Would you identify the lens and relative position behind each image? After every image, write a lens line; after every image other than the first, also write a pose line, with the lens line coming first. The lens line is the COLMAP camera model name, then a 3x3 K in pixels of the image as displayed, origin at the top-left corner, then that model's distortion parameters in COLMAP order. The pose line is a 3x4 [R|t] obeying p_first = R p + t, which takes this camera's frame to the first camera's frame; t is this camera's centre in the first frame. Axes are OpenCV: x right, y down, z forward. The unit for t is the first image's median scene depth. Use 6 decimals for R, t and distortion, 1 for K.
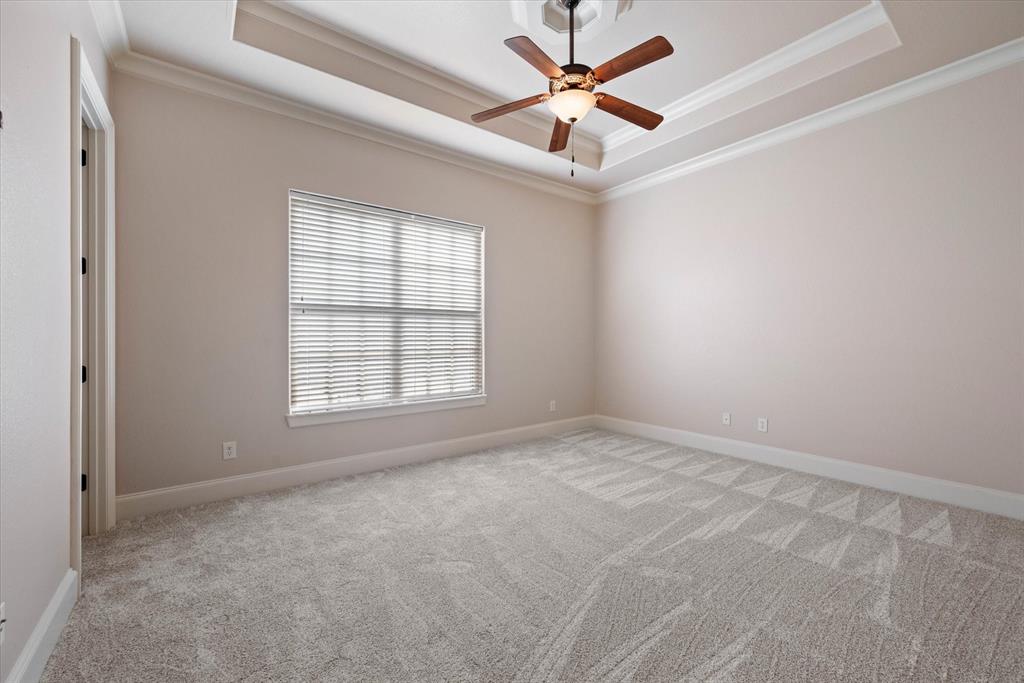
lens RADIAL K [[409.1, 0, 506.0], [0, 409.1, 340.1], [0, 0, 1]] dist [0.000507, 0.000007]
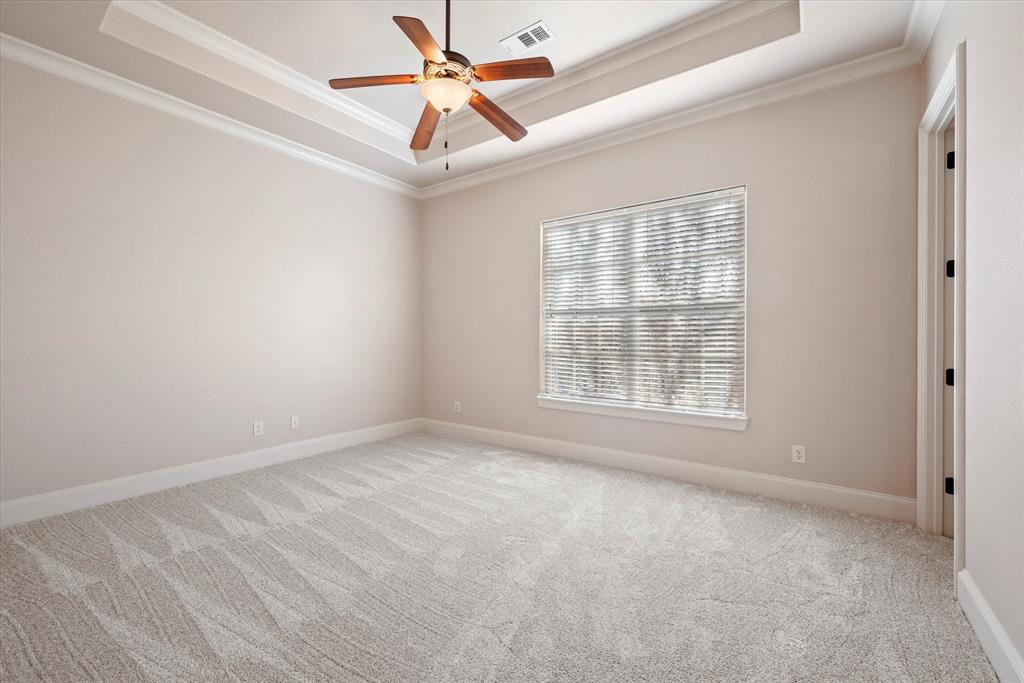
lens RADIAL K [[409.1, 0, 506.3], [0, 409.1, 335.8], [0, 0, 1]] dist [0.000507, 0.000007]
pose [[0.313875, 0.002085, -0.949462, 0.581781], [-0.009933, 0.999950, -0.001087, -0.005564], [0.949413, 0.009772, 0.313880, 0.435700]]
